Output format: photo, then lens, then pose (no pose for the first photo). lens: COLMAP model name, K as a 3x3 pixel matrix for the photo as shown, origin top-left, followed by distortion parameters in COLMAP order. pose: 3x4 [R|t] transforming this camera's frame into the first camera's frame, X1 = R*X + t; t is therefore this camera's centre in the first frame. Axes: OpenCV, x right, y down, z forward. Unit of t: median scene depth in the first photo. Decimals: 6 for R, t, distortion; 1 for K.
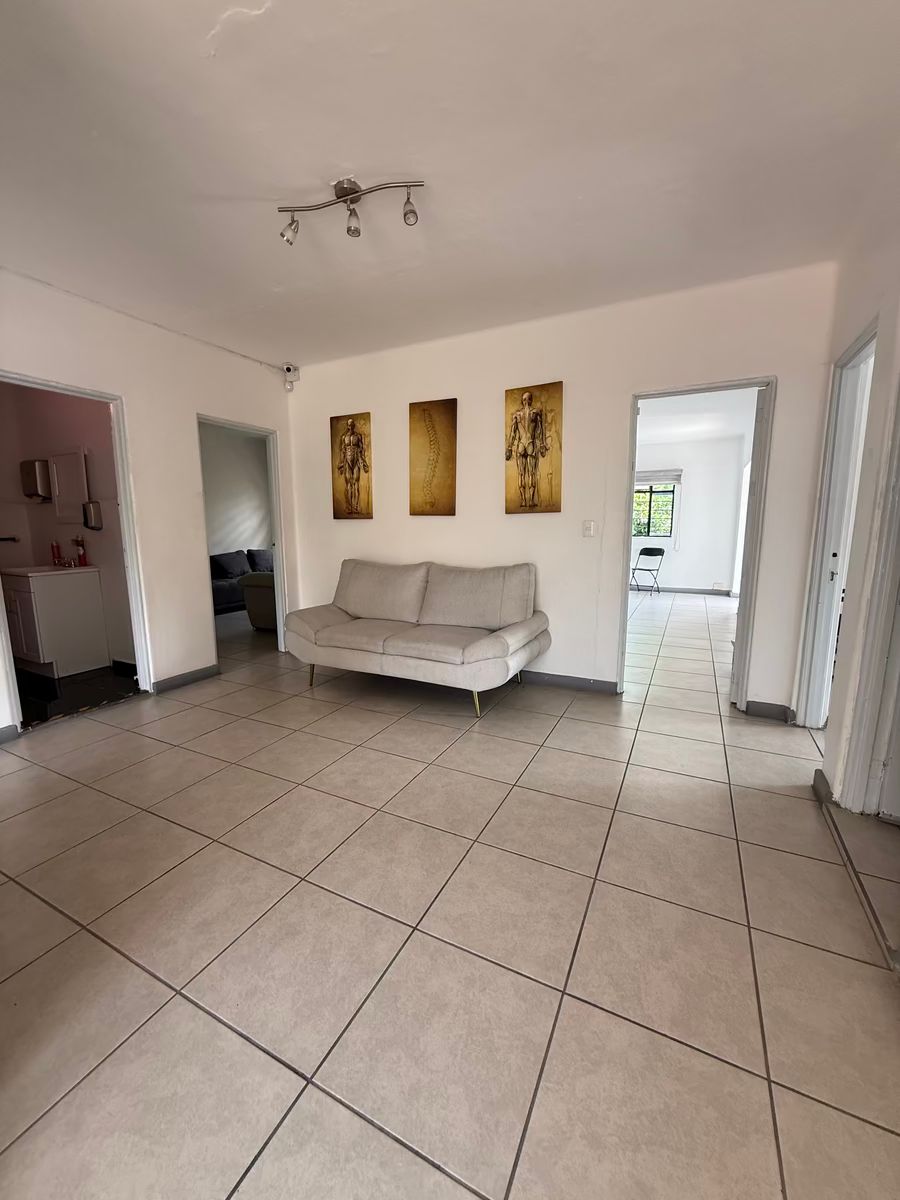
lens RADIAL K [[479.2, 0, 450.3], [0, 479.2, 597.6], [0, 0, 1]] dist [0.000493, 0.000180]
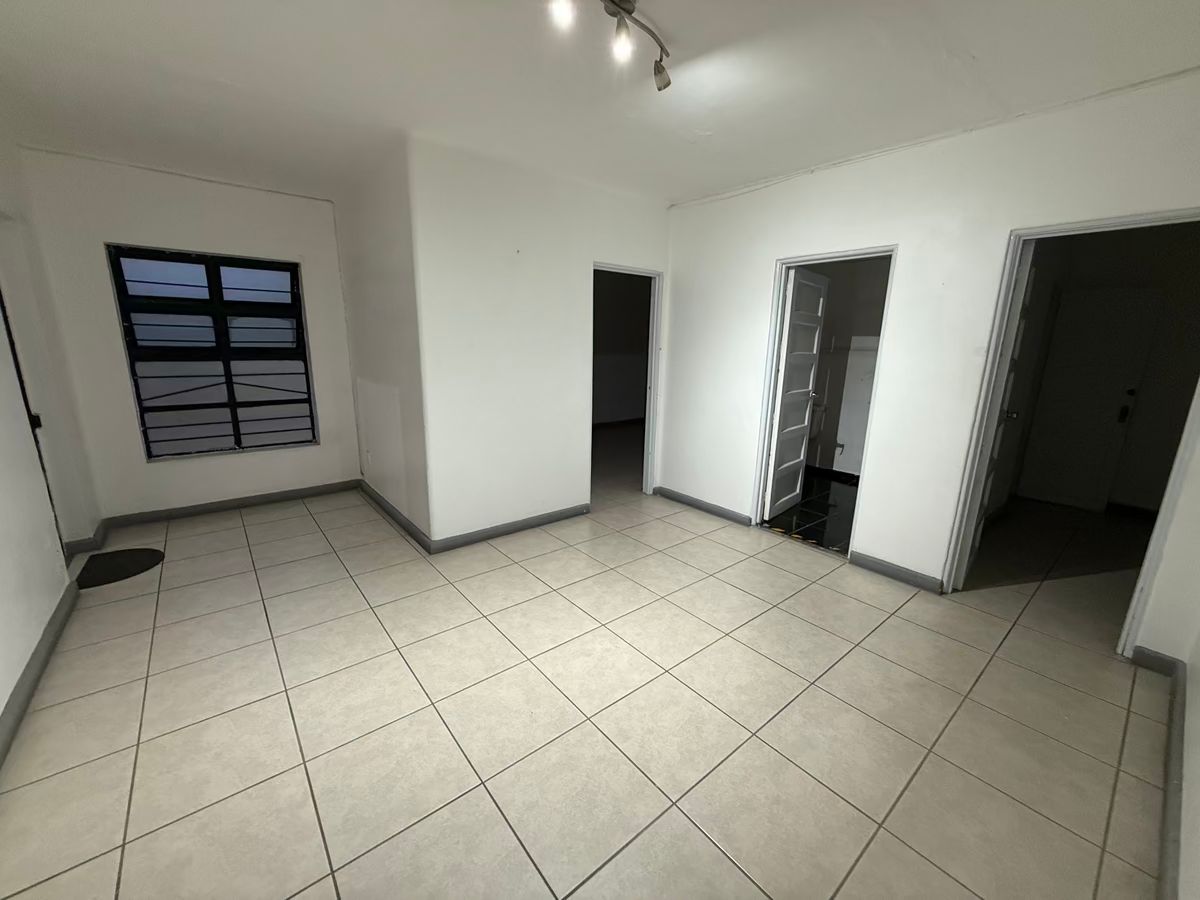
lens RADIAL K [[479.2, 0, 595.9], [0, 479.2, 446.0], [0, 0, 1]] dist [0.000493, 0.000180]
pose [[-0.406281, 0.186907, -0.894428, 0.602691], [-0.156176, 0.950248, 0.269513, -0.296186], [0.900303, 0.249186, -0.356877, 1.270439]]
